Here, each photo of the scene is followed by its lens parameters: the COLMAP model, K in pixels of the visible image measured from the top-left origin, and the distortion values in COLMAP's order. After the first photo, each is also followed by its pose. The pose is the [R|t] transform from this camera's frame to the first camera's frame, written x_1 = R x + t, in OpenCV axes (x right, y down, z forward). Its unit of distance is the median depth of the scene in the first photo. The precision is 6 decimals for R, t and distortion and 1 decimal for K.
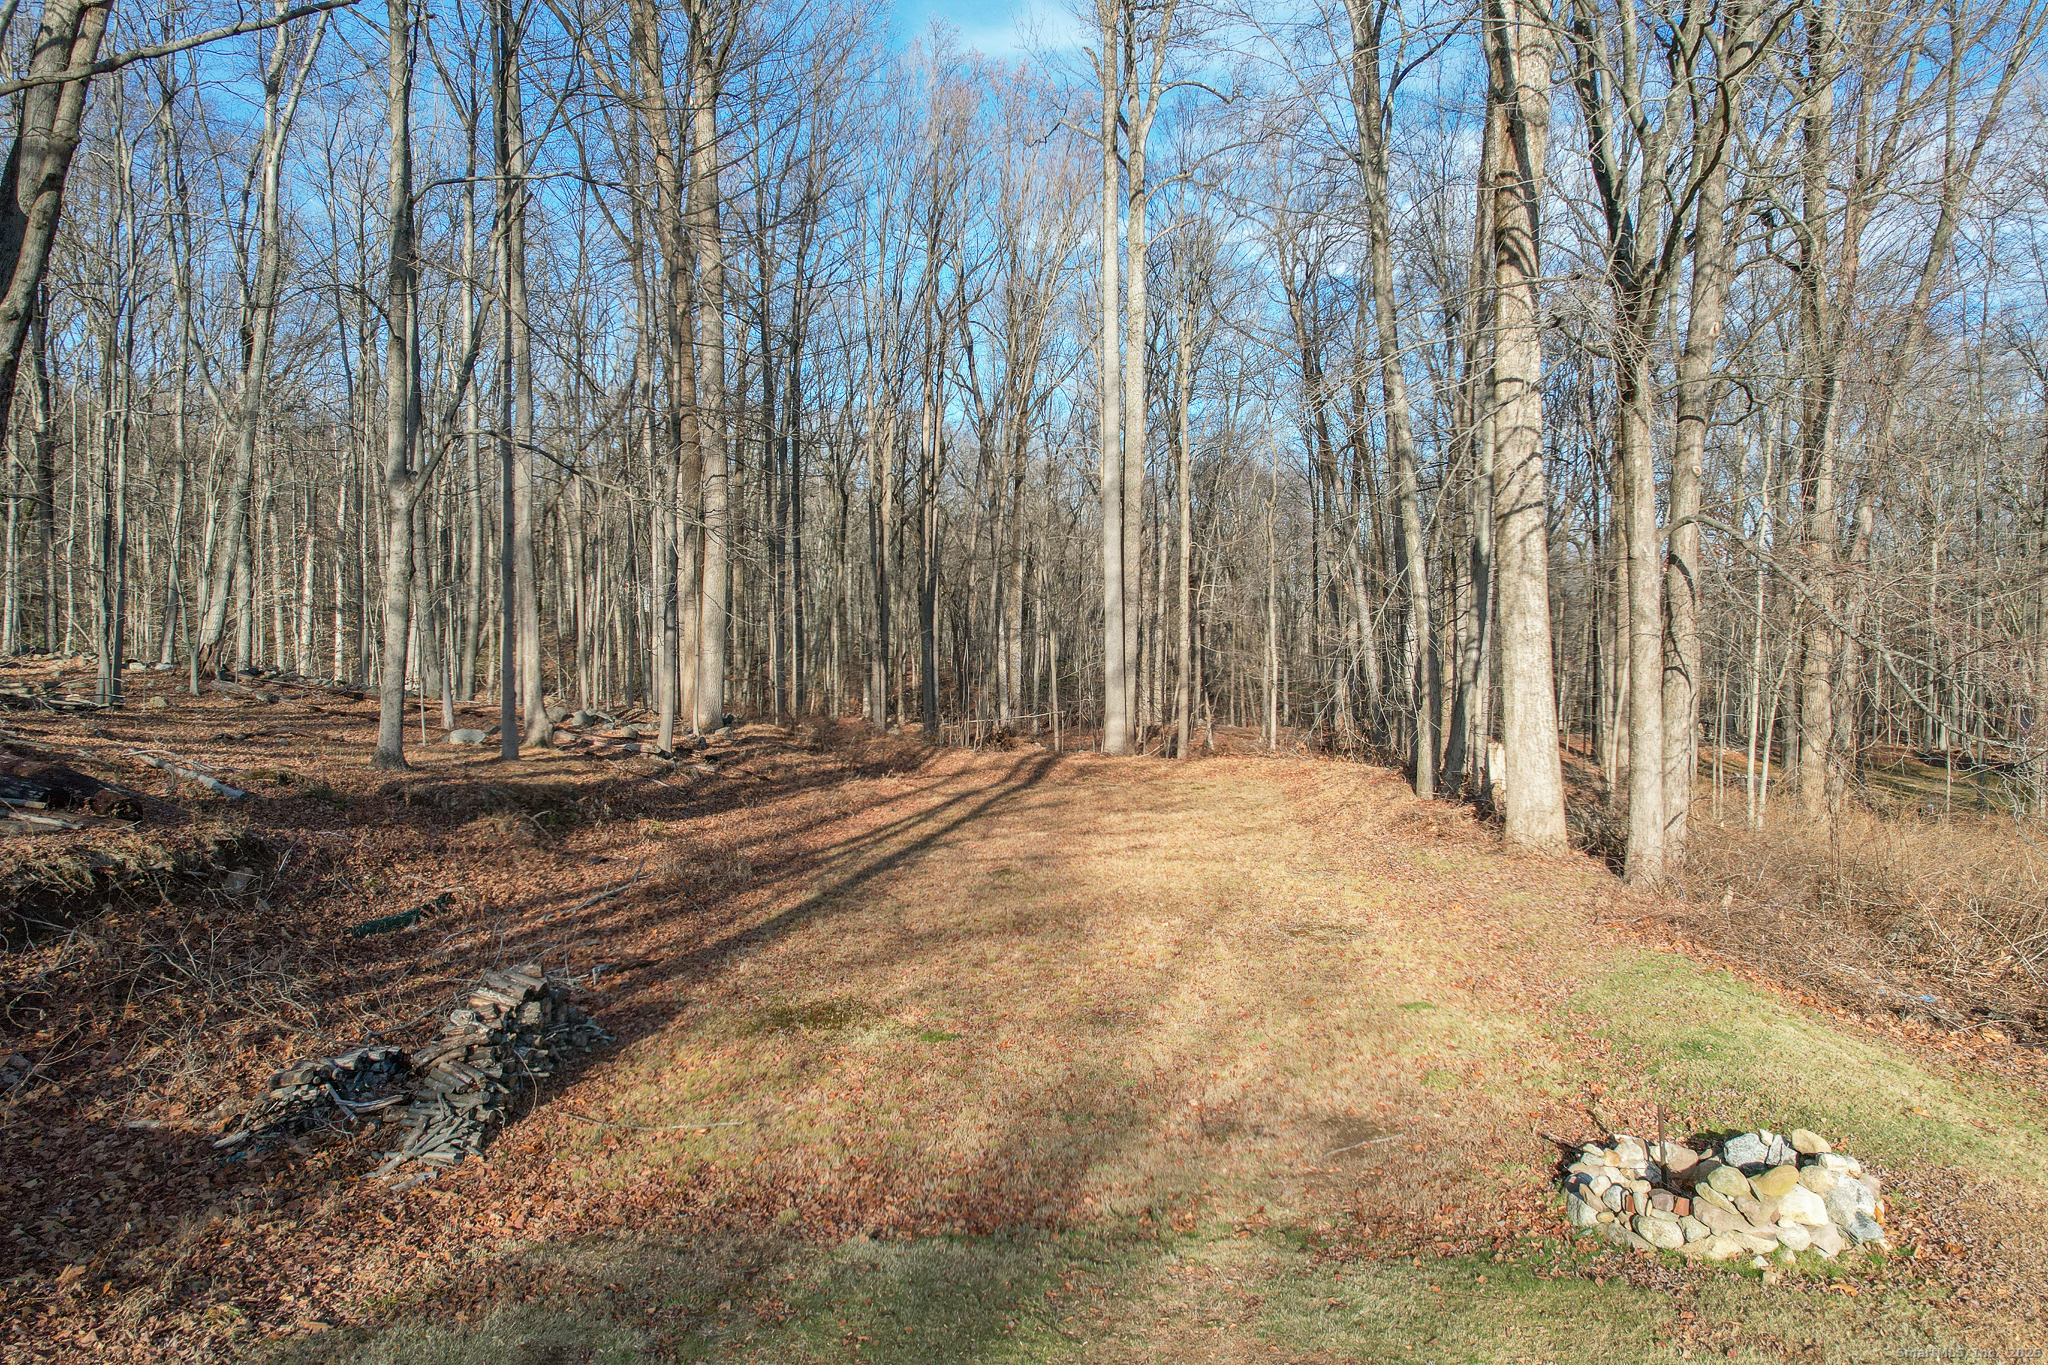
lens RADIAL K [[1308.0, 0, 1030.0], [0, 1308.0, 679.8], [0, 0, 1]] dist [-0.071266, 0.064850]
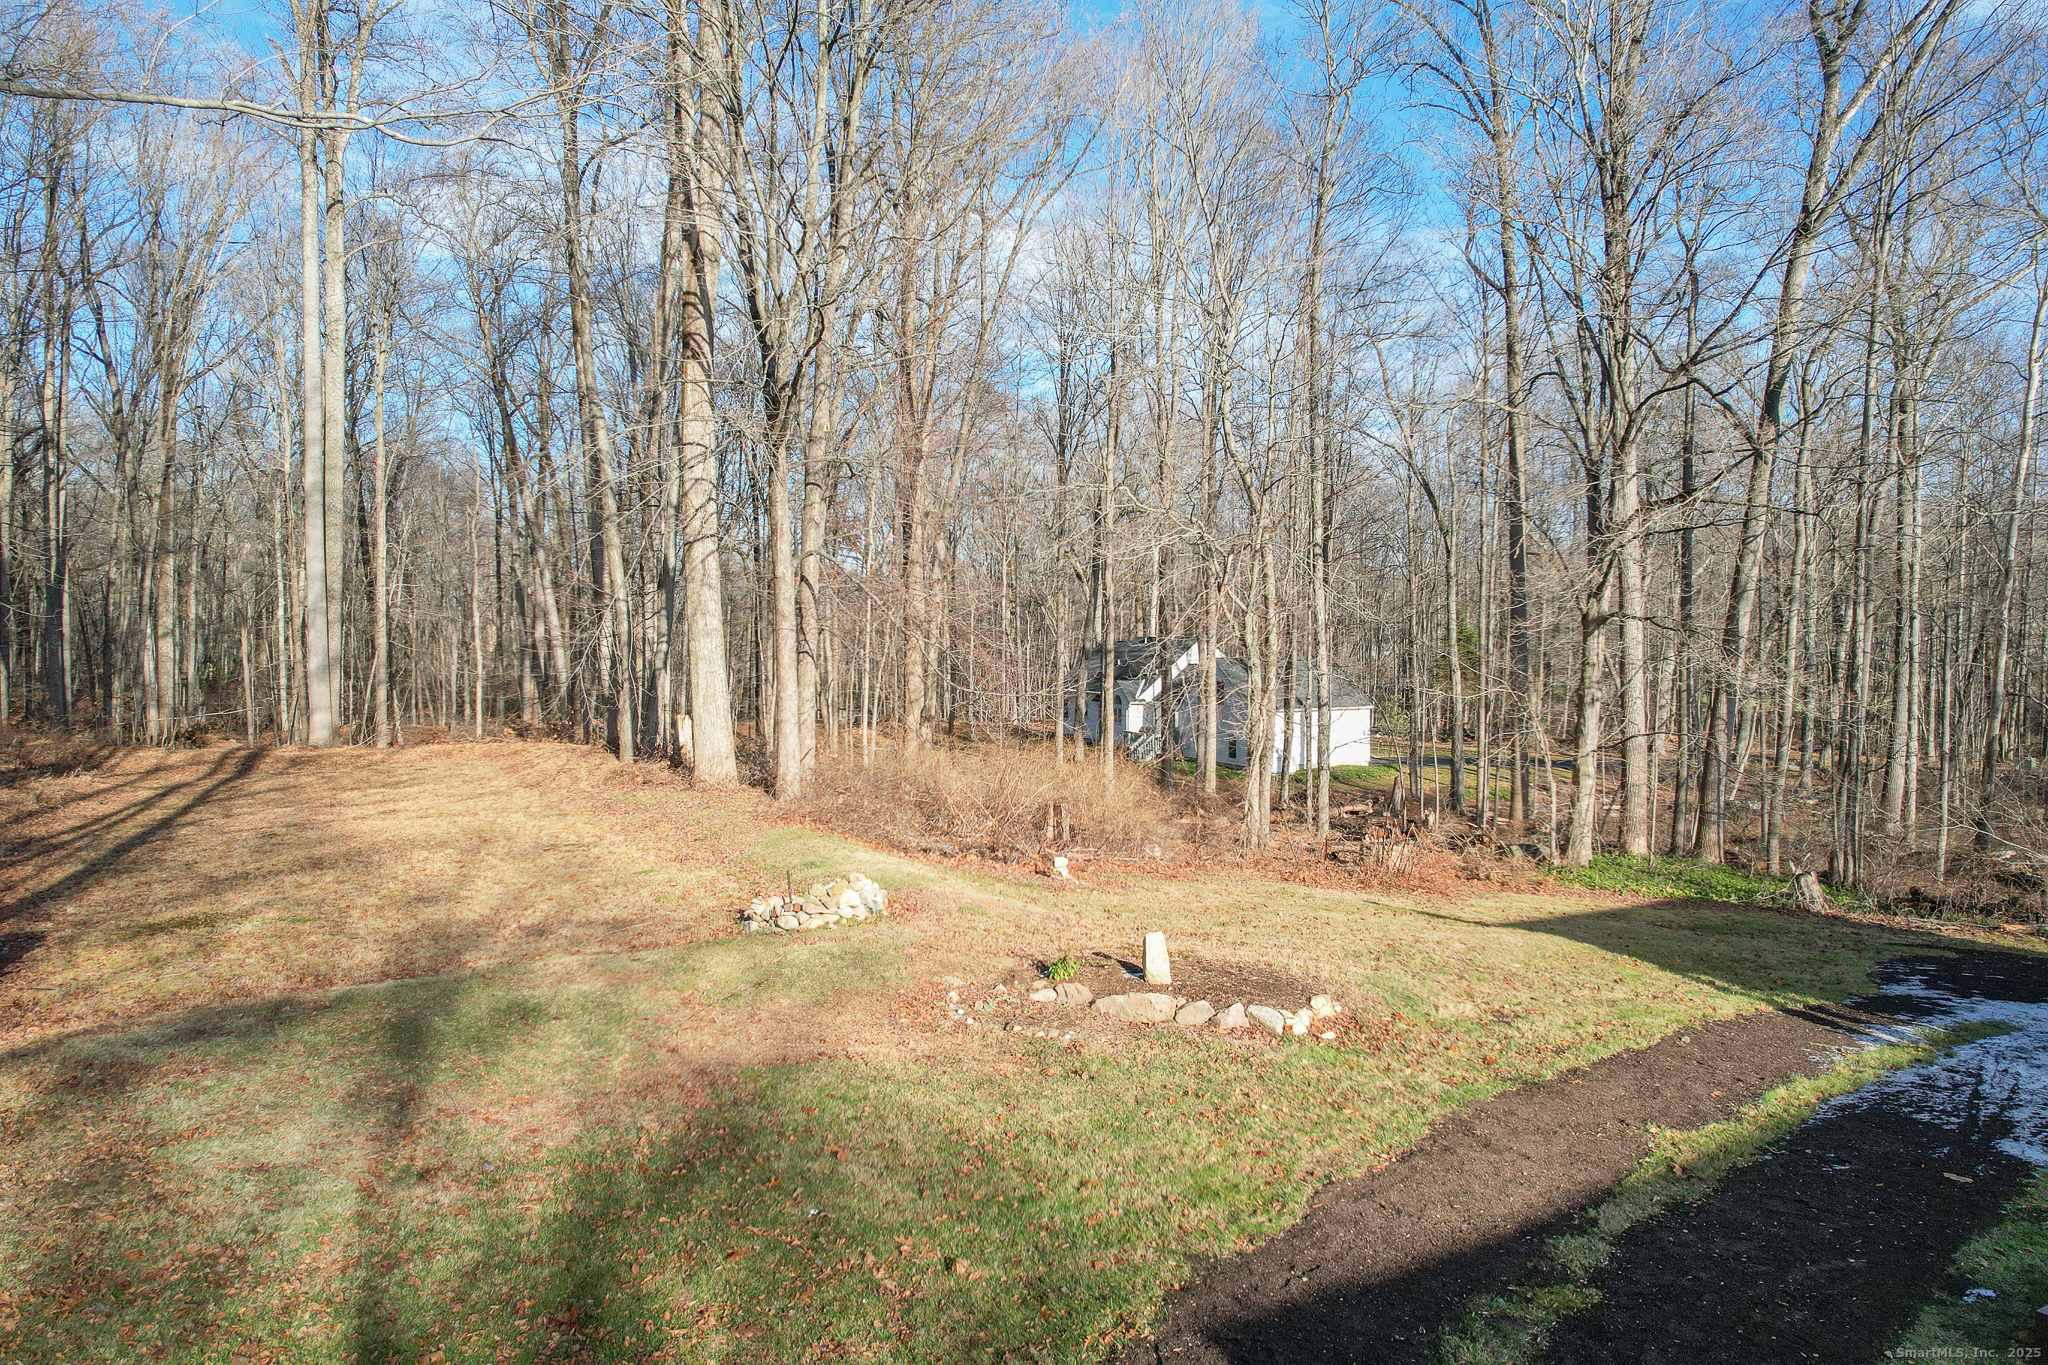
lens RADIAL K [[1308.0, 0, 1030.0], [0, 1308.0, 679.8], [0, 0, 1]] dist [-0.071266, 0.064850]
pose [[0.815590, -0.015204, 0.578430, -0.113888], [0.016104, 0.999864, 0.003575, 0.015880], [-0.578406, 0.006399, 0.815724, -0.270553]]
